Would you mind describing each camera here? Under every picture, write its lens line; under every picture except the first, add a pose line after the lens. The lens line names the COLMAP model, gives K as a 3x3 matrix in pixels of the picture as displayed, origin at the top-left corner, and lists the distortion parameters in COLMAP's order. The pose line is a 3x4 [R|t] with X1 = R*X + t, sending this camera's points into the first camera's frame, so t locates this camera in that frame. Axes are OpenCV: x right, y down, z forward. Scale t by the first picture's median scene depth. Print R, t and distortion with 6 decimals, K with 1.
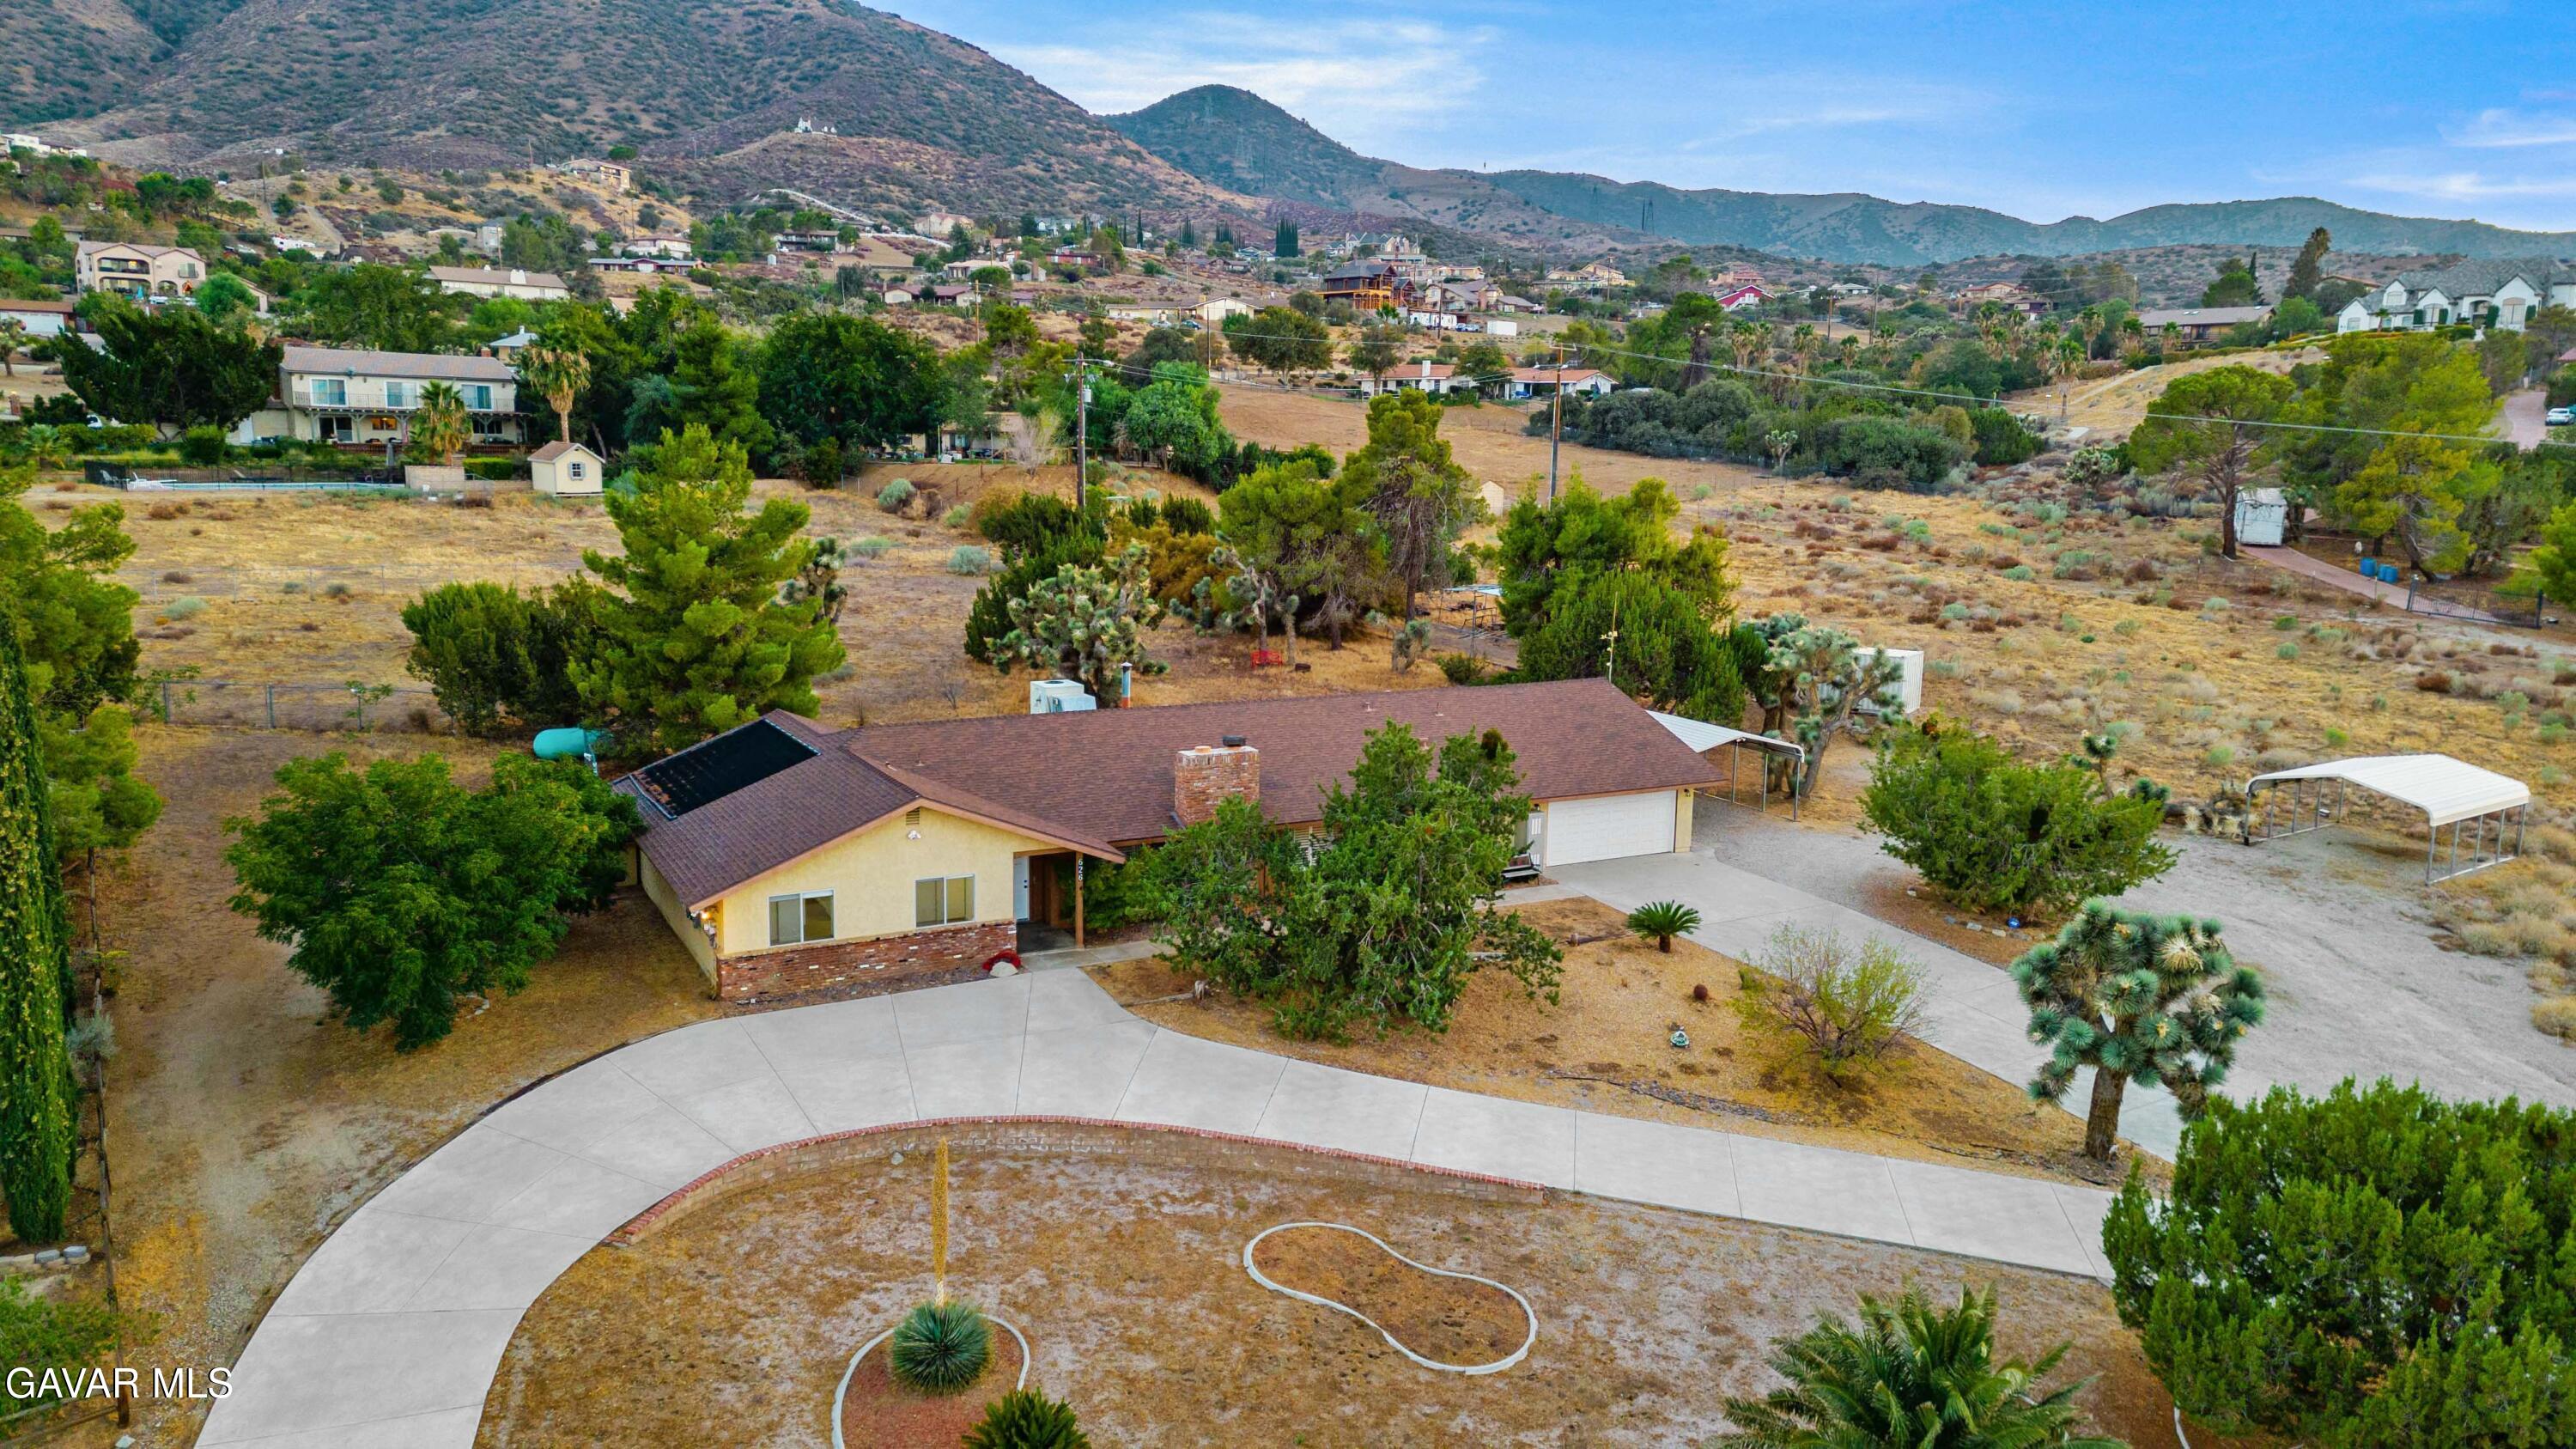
lens RADIAL K [[1772.9, 0, 1267.1], [0, 1772.9, 736.4], [0, 0, 1]] dist [0.084976, -0.057072]
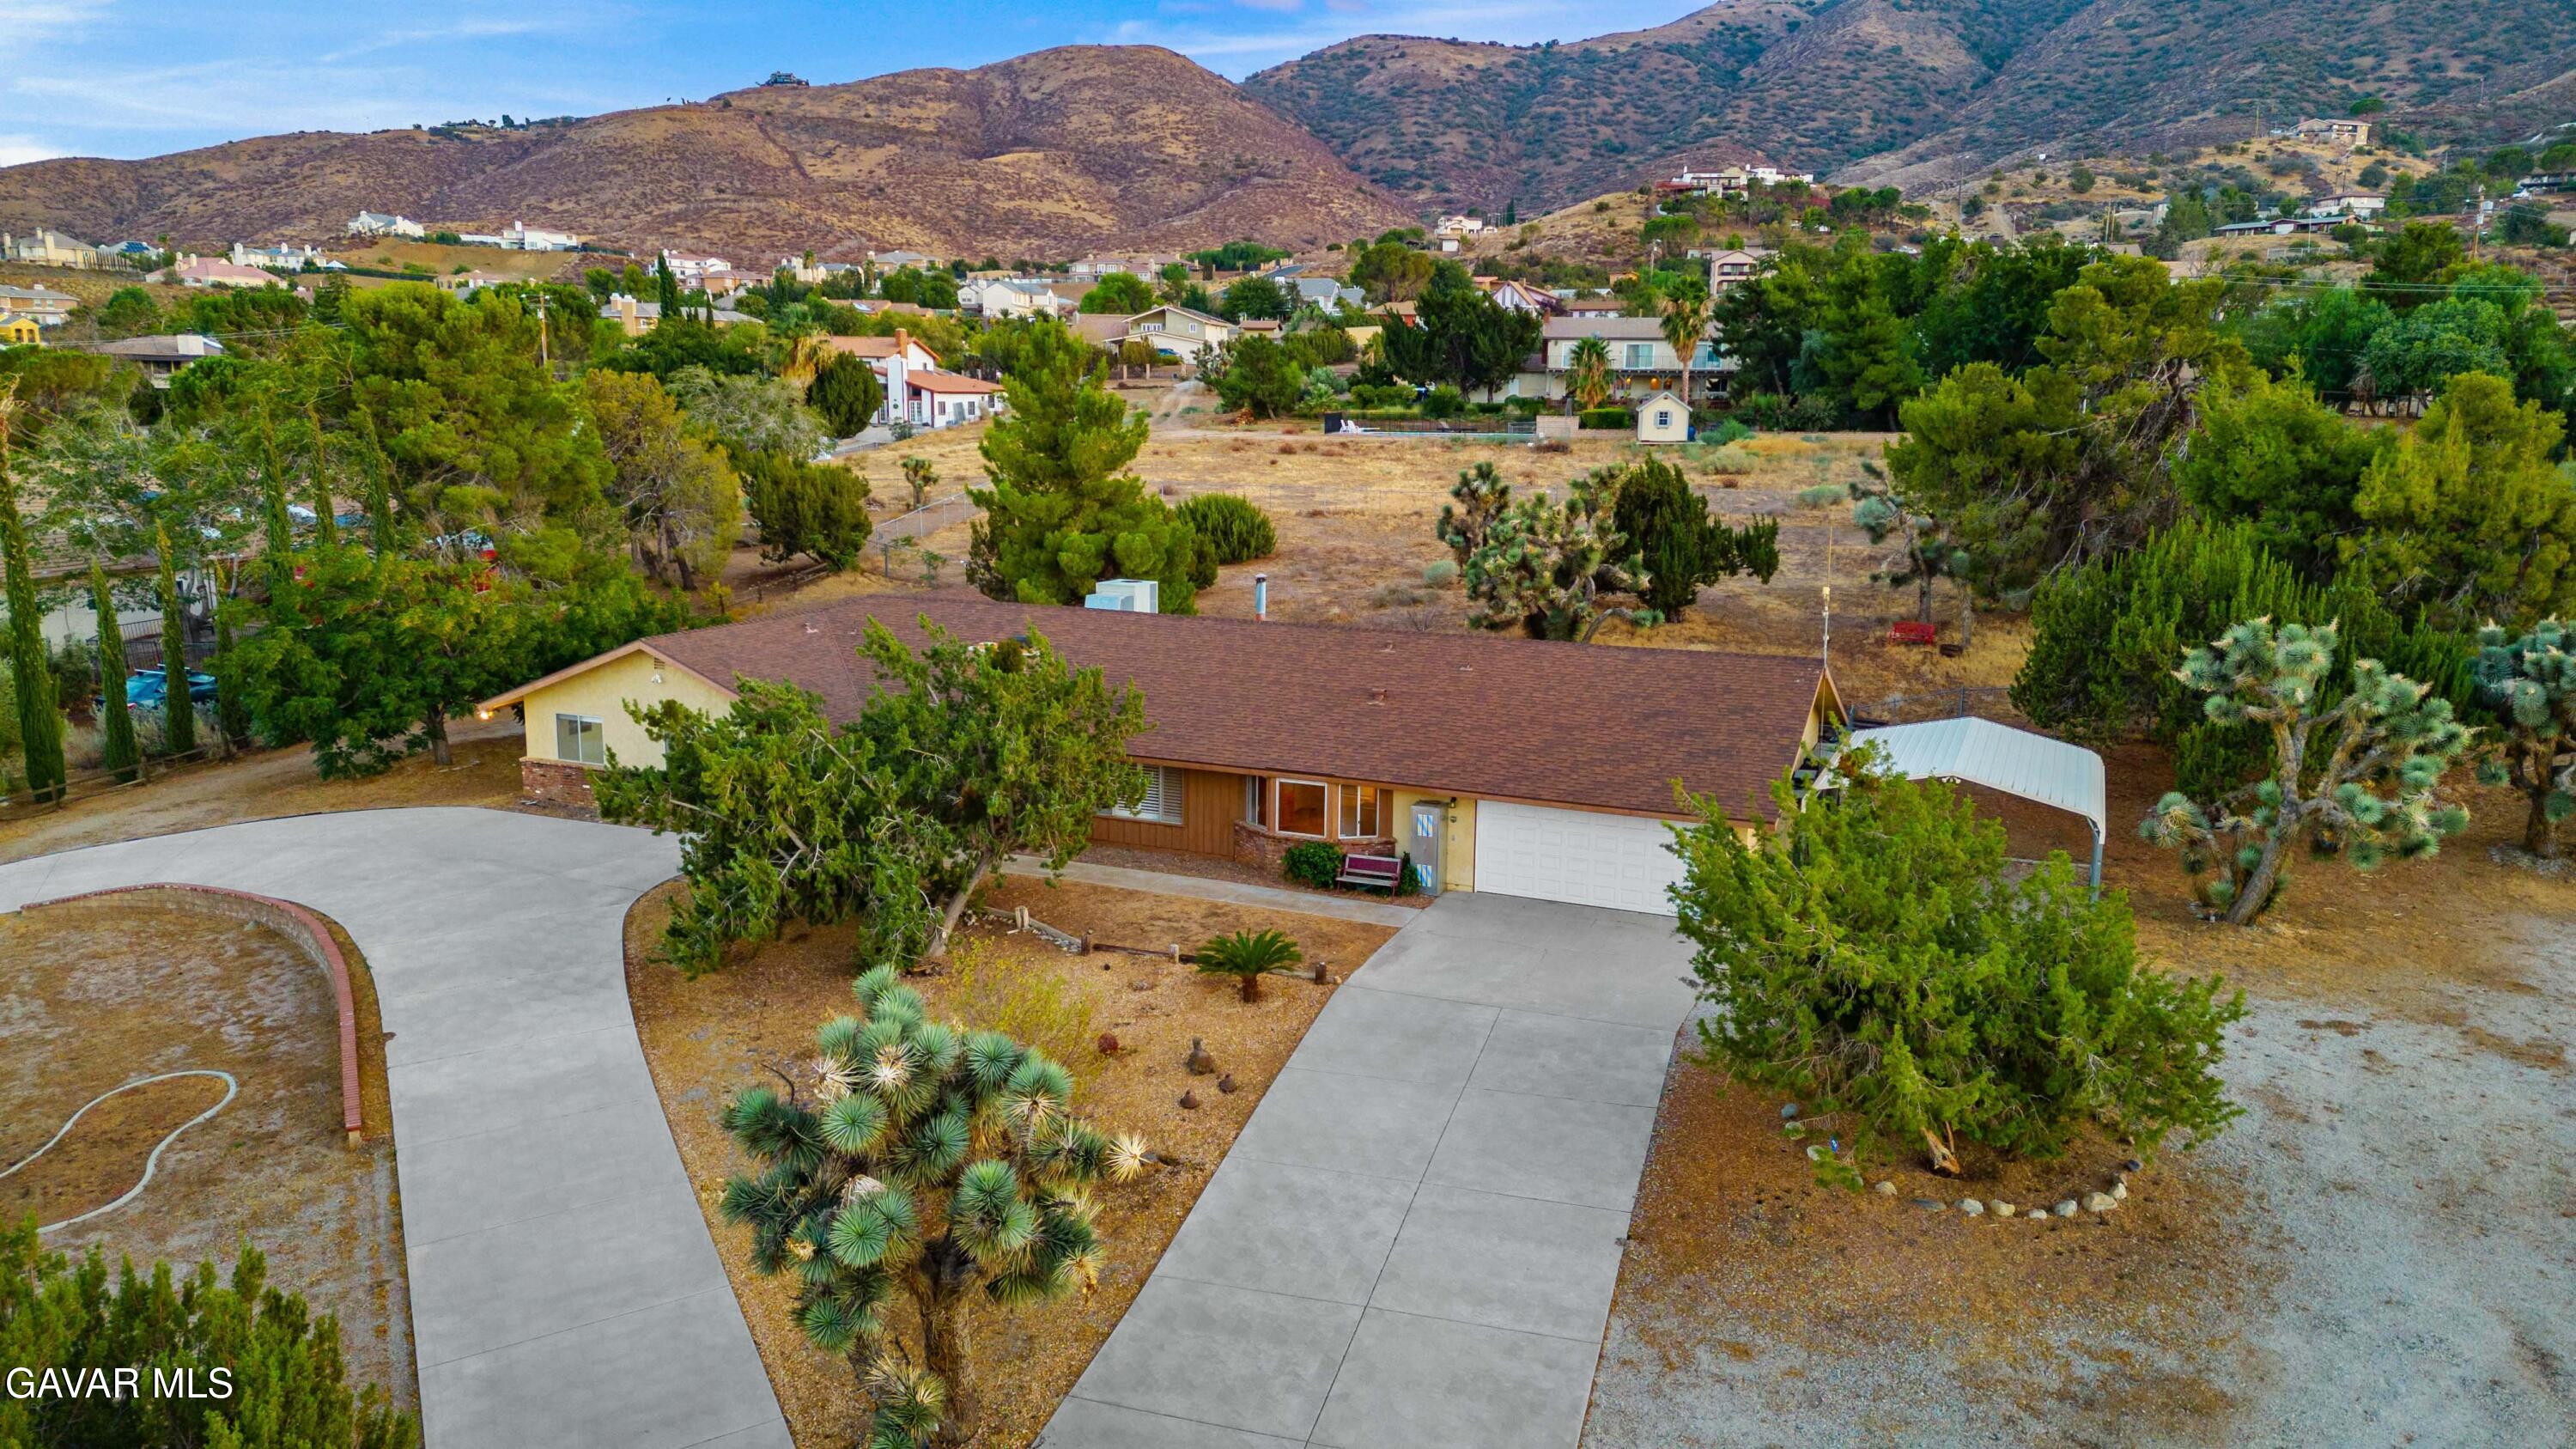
lens RADIAL K [[1772.9, 0, 1285.7], [0, 1772.9, 720.2], [0, 0, 1]] dist [0.084976, -0.057072]
pose [[0.626843, 0.132659, -0.767769, 0.373256], [-0.137247, 0.988790, 0.058794, -0.014233], [0.766962, 0.068519, 0.638024, 0.284137]]
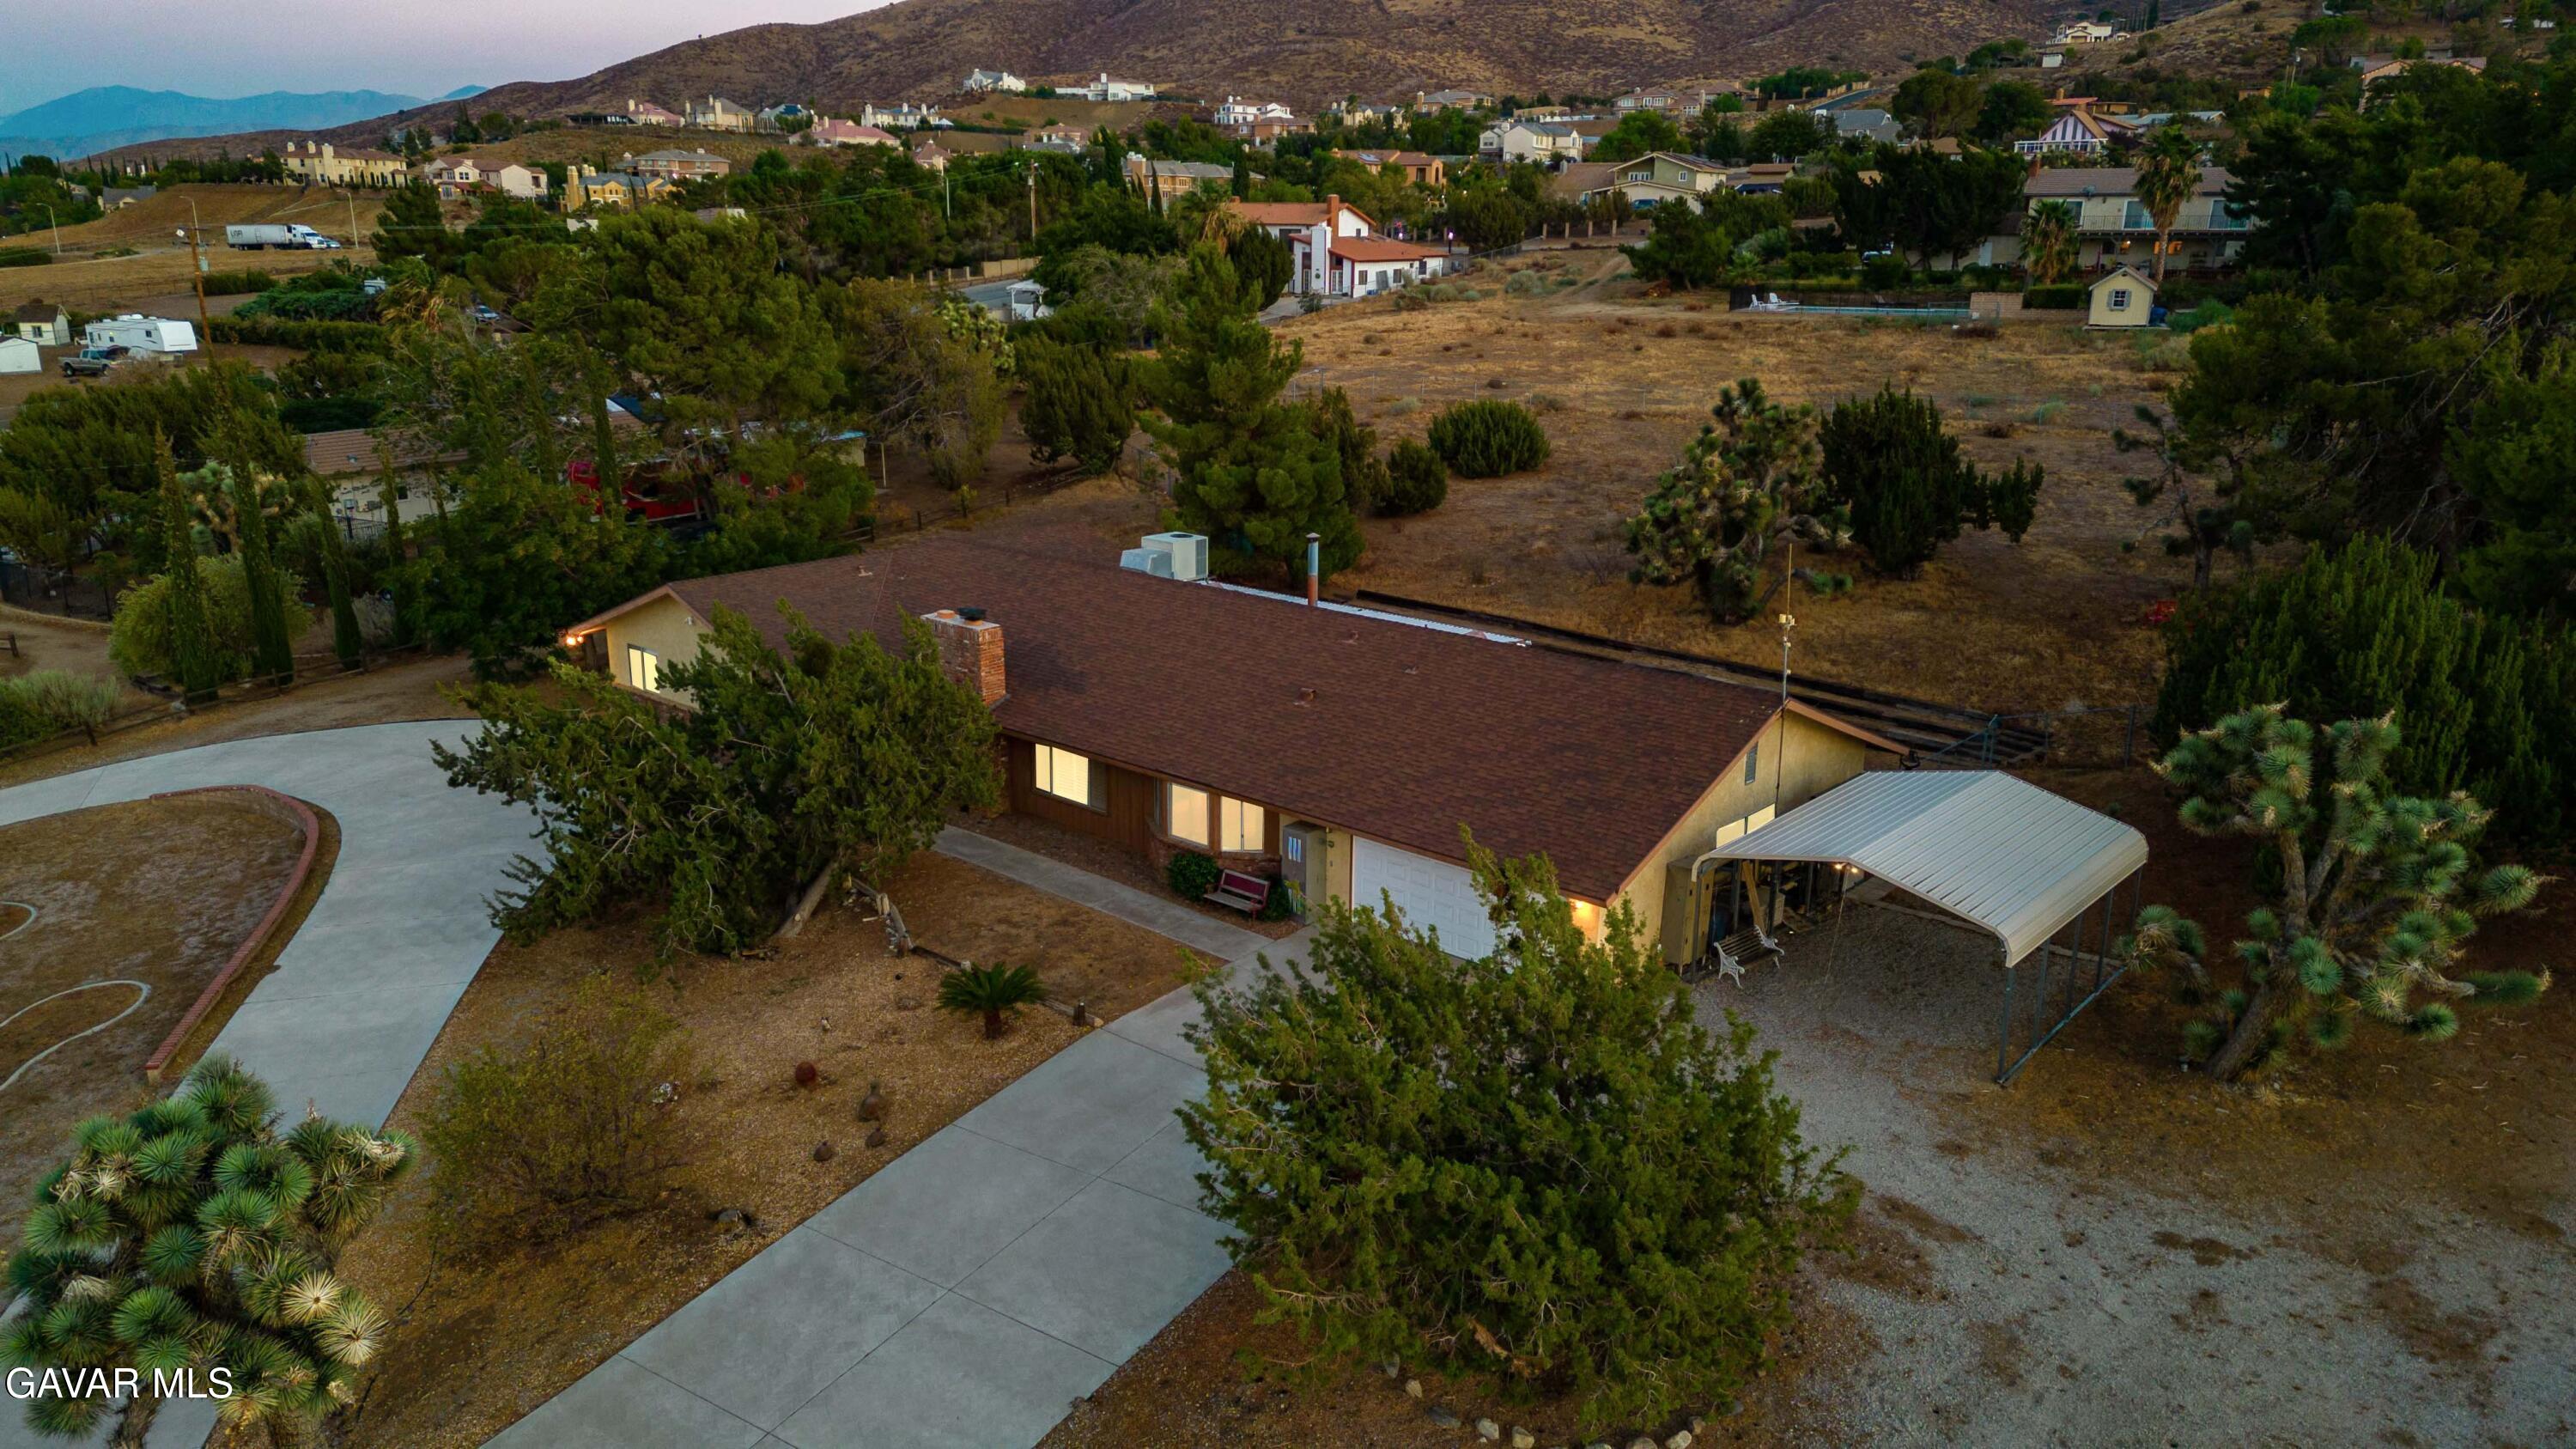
lens RADIAL K [[1772.9, 0, 1283.8], [0, 1772.9, 718.1], [0, 0, 1]] dist [0.084976, -0.057072]
pose [[0.357065, 0.237336, -0.903425, 0.418944], [-0.164389, 0.968053, 0.189342, -0.069292], [0.919501, 0.080906, 0.384673, 0.419994]]
